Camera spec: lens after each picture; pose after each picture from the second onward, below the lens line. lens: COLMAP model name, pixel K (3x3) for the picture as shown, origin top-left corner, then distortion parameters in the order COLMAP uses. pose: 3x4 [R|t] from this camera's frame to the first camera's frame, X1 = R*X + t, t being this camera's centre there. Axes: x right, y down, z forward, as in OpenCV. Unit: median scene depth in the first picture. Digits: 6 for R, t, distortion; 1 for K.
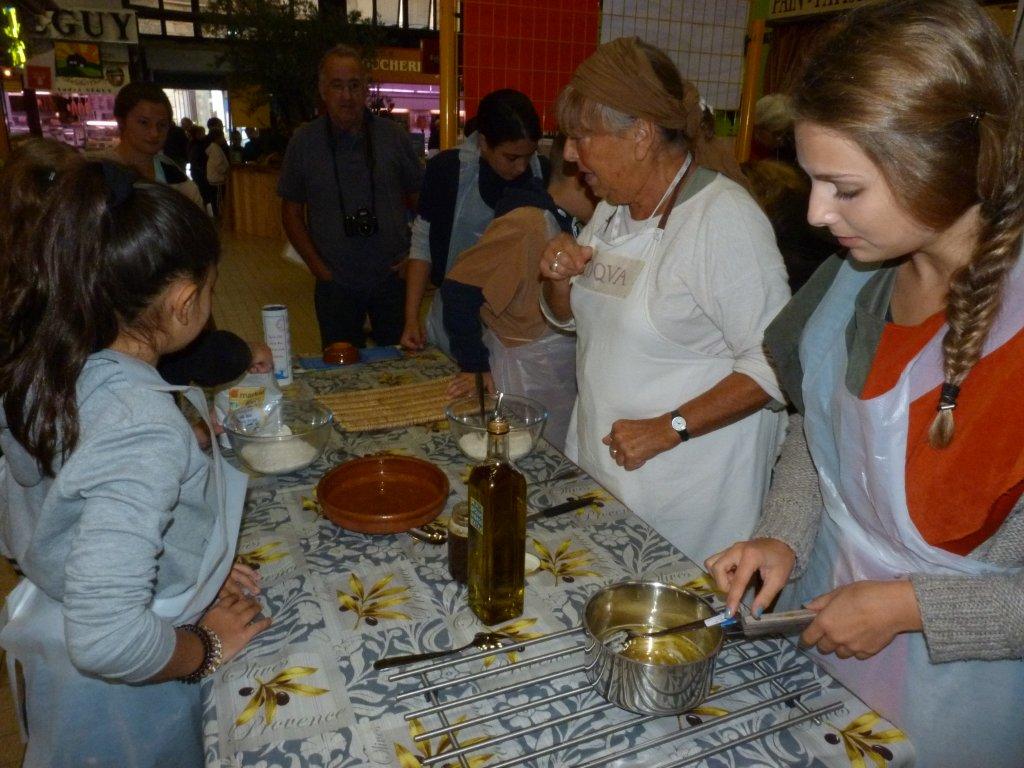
lens RADIAL K [[768.2, 0, 514.0], [0, 768.2, 383.8], [0, 0, 1]] dist [-0.031308, 0.013465]
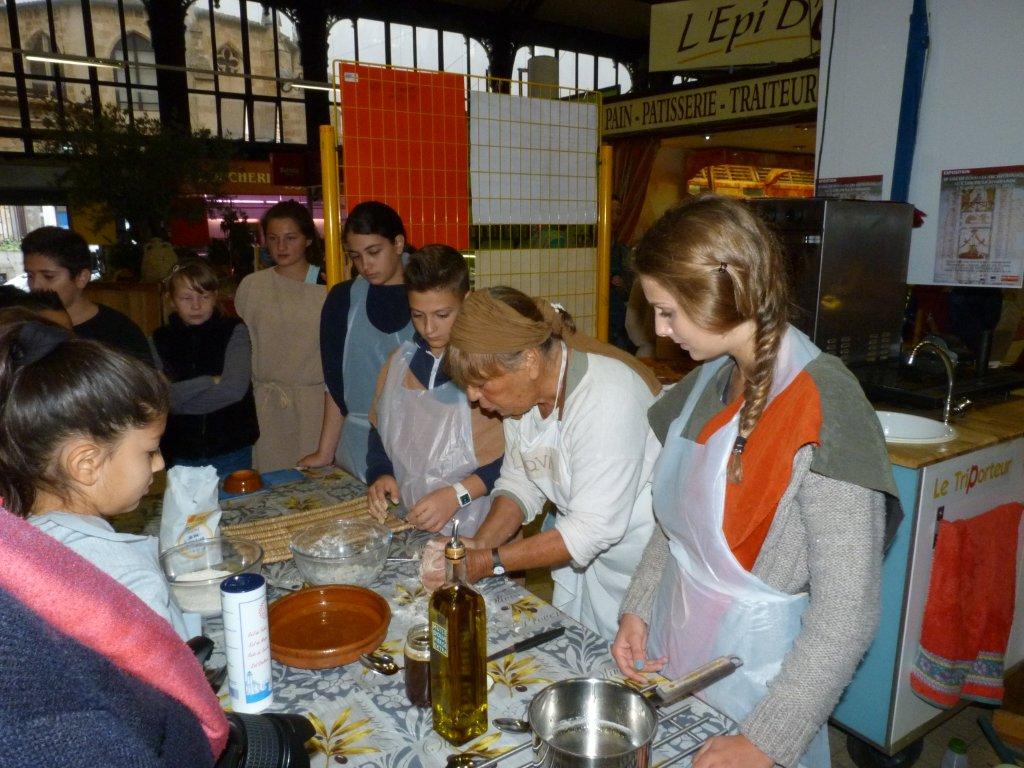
lens RADIAL K [[768.2, 0, 514.0], [0, 768.2, 383.8], [0, 0, 1]] dist [-0.031308, 0.013465]
pose [[0.980174, -0.067372, 0.186332, -0.103065], [0.089199, 0.989770, -0.111346, -0.040890], [-0.176924, 0.125759, 0.976157, -0.069130]]
